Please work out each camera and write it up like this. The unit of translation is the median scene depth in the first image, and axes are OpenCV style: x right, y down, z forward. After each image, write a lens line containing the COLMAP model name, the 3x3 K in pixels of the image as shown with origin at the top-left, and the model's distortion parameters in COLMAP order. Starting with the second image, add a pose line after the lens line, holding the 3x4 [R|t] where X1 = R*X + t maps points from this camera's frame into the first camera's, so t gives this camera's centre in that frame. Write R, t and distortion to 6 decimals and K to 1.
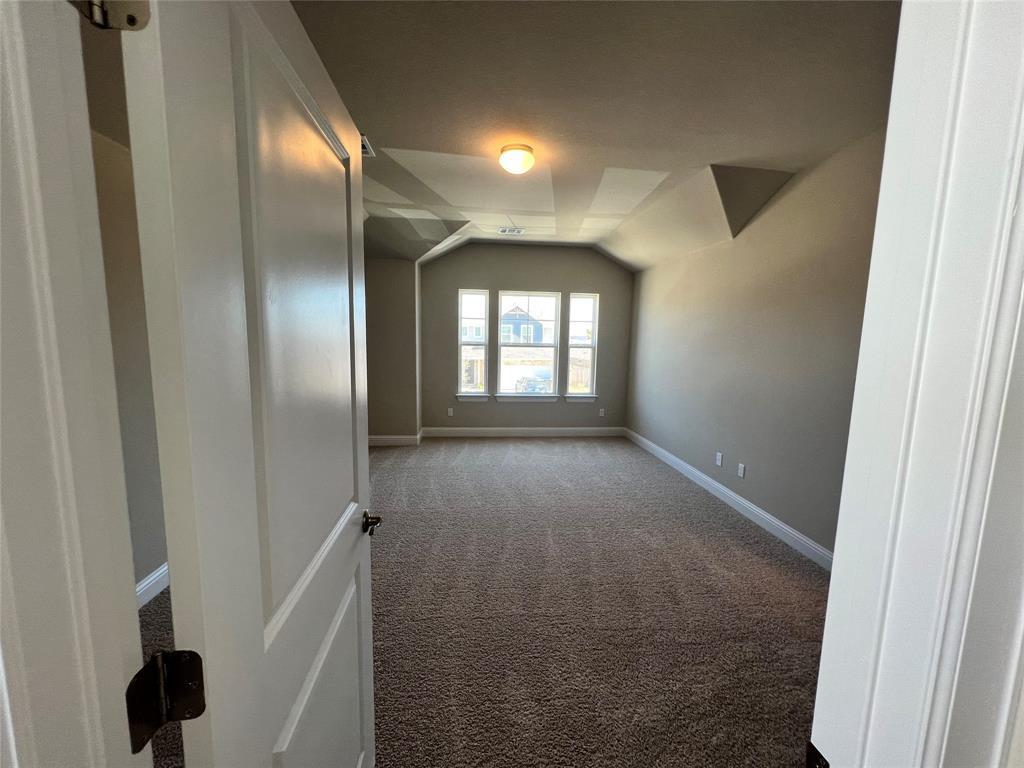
lens RADIAL K [[412.5, 0, 512.0], [0, 412.5, 384.0], [0, 0, 1]] dist [-0.001739, -0.000071]
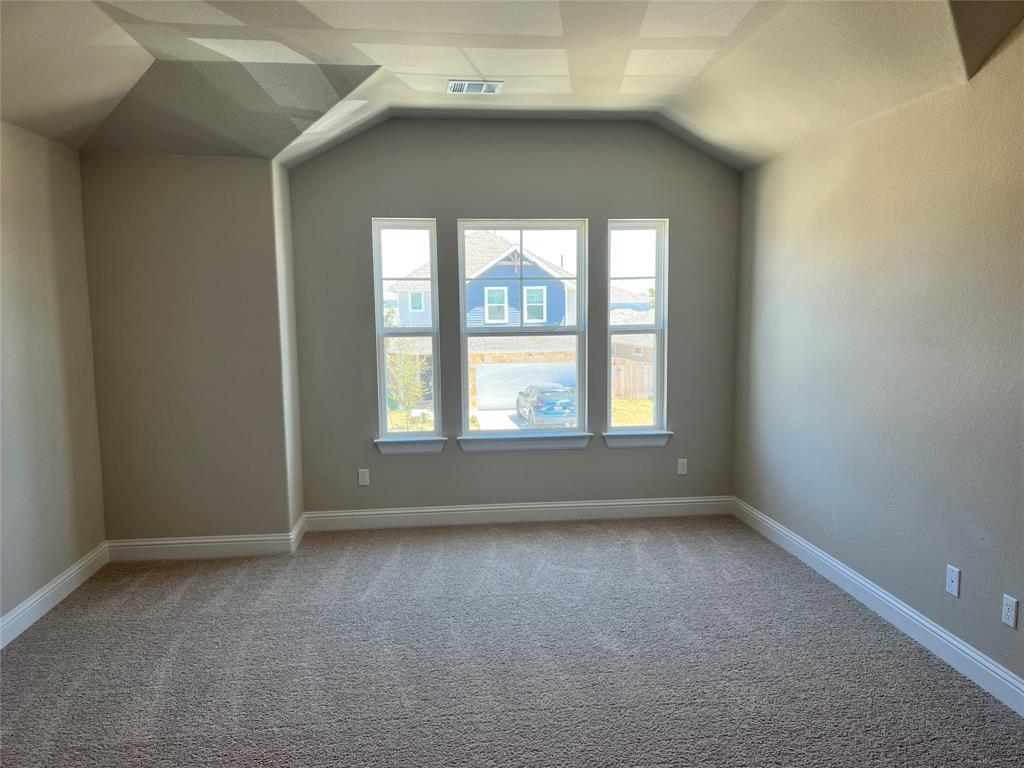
lens RADIAL K [[777.6, 0, 517.5], [0, 777.6, 388.2], [0, 0, 1]] dist [0.082545, -0.112309]
pose [[0.999455, -0.031933, 0.008336, 0.025782], [0.032032, 0.999414, -0.012033, -0.019717], [-0.007947, 0.012293, 0.999893, 0.110441]]
